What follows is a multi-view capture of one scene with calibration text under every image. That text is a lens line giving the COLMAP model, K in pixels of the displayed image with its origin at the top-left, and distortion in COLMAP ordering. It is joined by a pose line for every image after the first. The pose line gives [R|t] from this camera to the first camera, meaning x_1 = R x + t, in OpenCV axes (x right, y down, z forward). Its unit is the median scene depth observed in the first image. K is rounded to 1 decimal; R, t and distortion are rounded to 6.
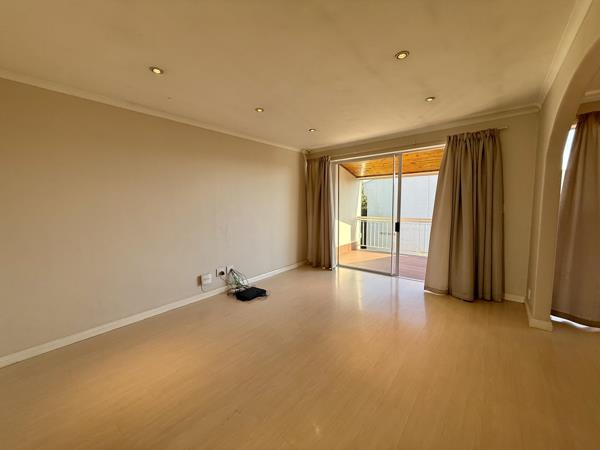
lens RADIAL K [[239.2, 0, 301.6], [0, 239.2, 225.6], [0, 0, 1]] dist [-0.000993, 0.000038]
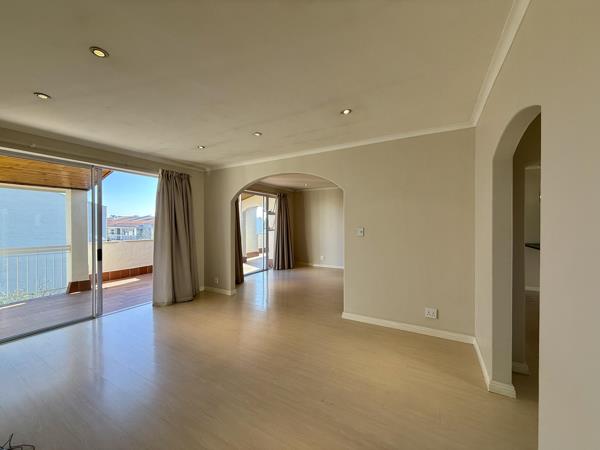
lens RADIAL K [[239.2, 0, 300.2], [0, 239.2, 222.8], [0, 0, 1]] dist [-0.000993, 0.000038]
pose [[-0.196249, 0.017087, 0.980405, -0.647353], [0.100632, 0.994920, 0.002803, -0.043544], [-0.975377, 0.099210, -0.196972, 0.569372]]
